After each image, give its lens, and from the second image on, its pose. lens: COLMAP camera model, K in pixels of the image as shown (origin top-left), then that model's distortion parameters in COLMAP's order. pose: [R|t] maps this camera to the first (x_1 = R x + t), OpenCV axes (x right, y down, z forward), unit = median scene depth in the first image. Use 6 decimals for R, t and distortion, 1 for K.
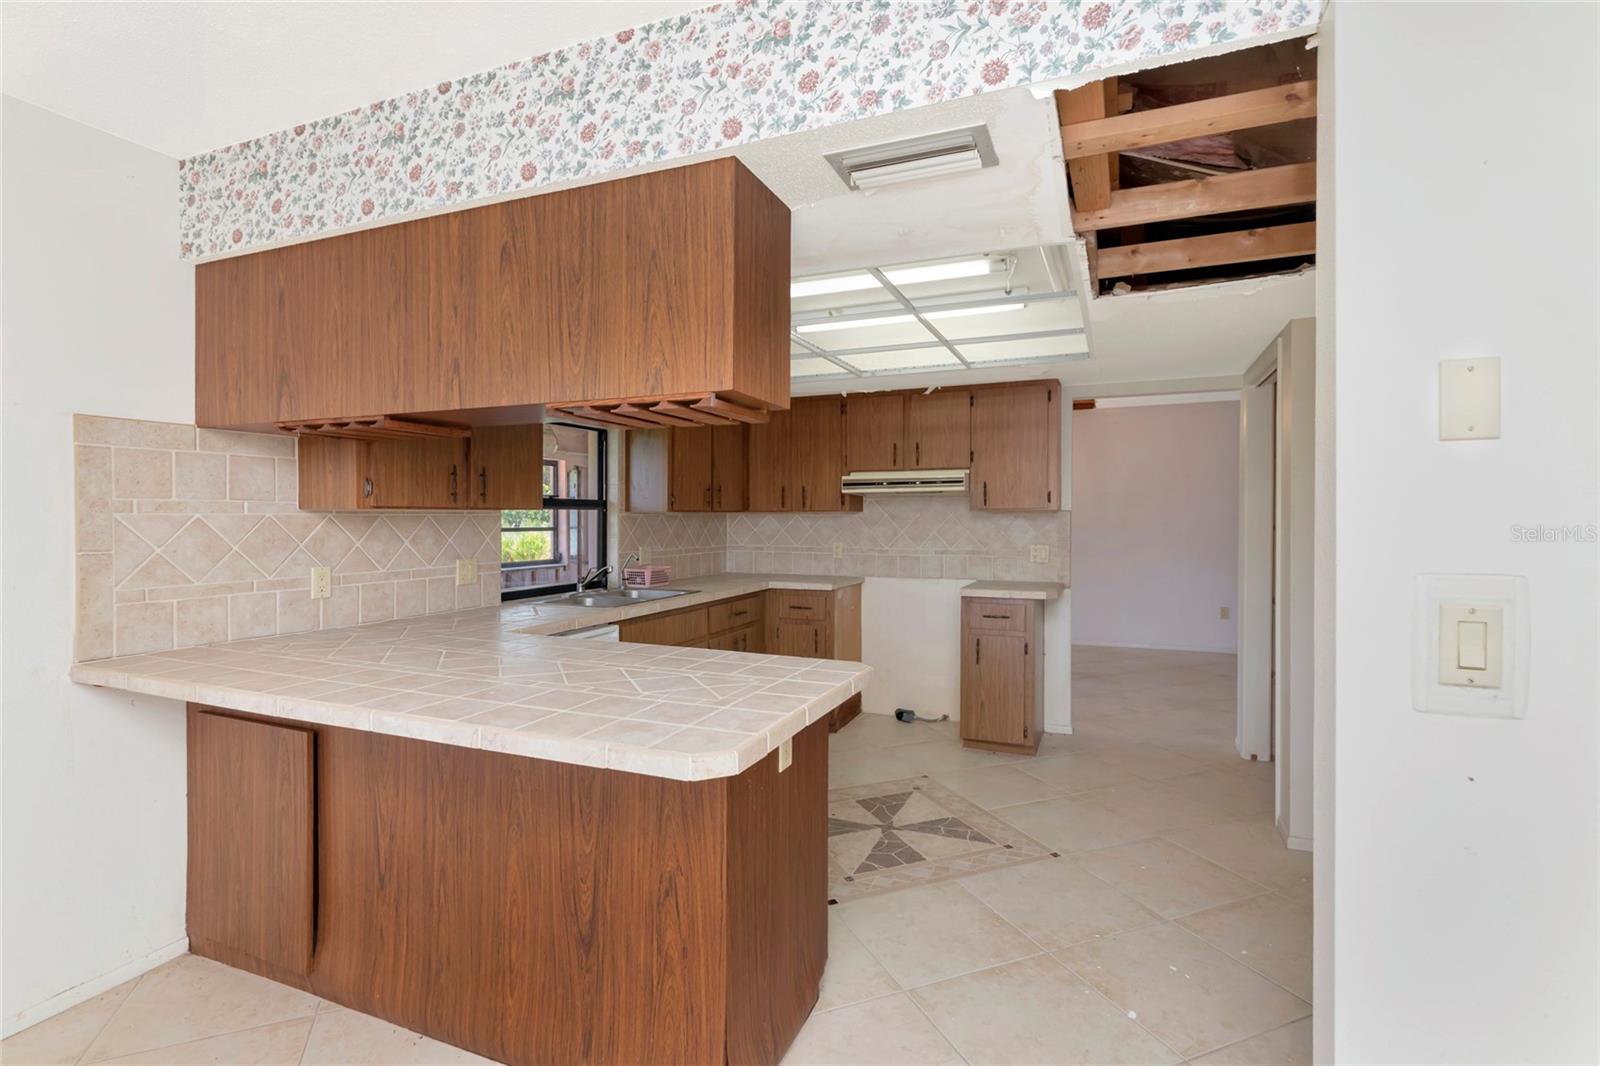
lens RADIAL K [[750.8, 0, 798.1], [0, 750.8, 527.9], [0, 0, 1]] dist [-0.035583, 0.000095]
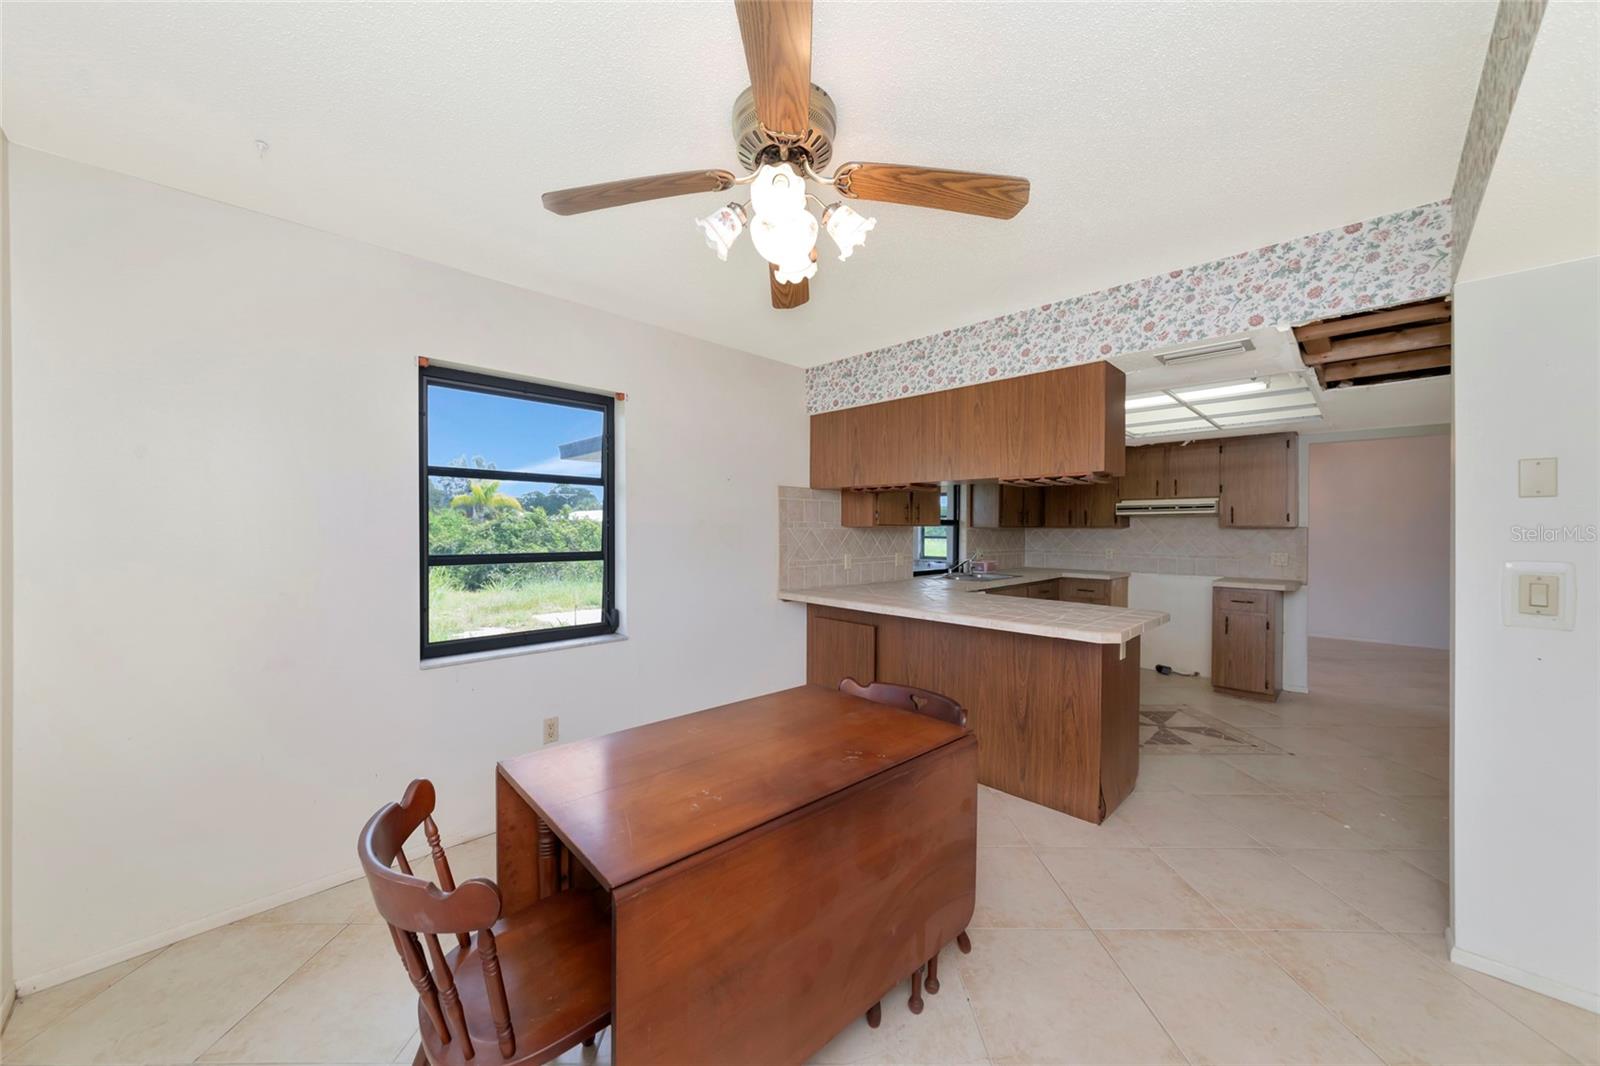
lens RADIAL K [[558.8, 0, 800.0], [0, 558.8, 533.0], [0, 0, 1]] dist [-0.032924, 0.004094]
pose [[0.918278, 0.005281, -0.395900, -0.190166], [-0.009314, 0.999922, -0.008265, 0.009941], [0.395826, 0.011277, 0.918256, -0.574397]]
